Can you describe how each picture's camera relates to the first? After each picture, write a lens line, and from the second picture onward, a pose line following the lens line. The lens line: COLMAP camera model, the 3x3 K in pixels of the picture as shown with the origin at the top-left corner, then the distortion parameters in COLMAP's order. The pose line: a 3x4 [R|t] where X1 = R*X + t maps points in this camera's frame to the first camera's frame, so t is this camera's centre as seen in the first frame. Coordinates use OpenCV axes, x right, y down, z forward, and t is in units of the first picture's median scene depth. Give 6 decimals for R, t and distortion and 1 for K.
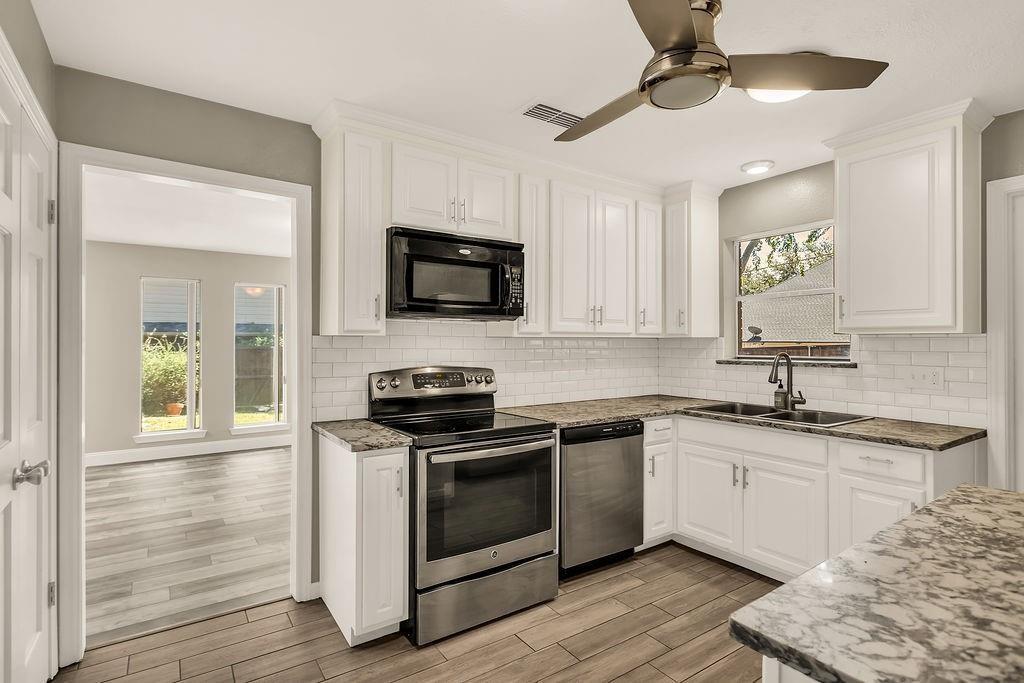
lens RADIAL K [[494.6, 0, 512.0], [0, 494.6, 341.5], [0, 0, 1]] dist [0.003189, -0.000786]
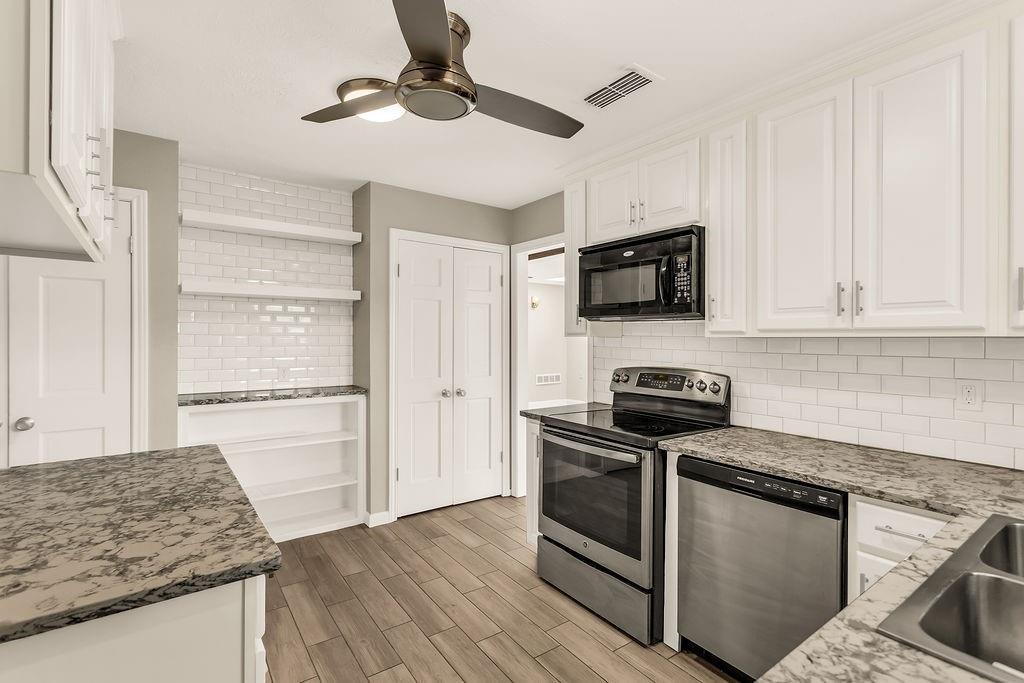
lens RADIAL K [[488.7, 0, 510.9], [0, 488.7, 337.7], [0, 0, 1]] dist [-0.001947, 0.000919]
pose [[0.016714, -0.002991, -0.999856, 0.877043], [-0.004553, 0.999985, -0.003068, -0.004704], [0.999850, 0.004603, 0.016700, 0.720282]]
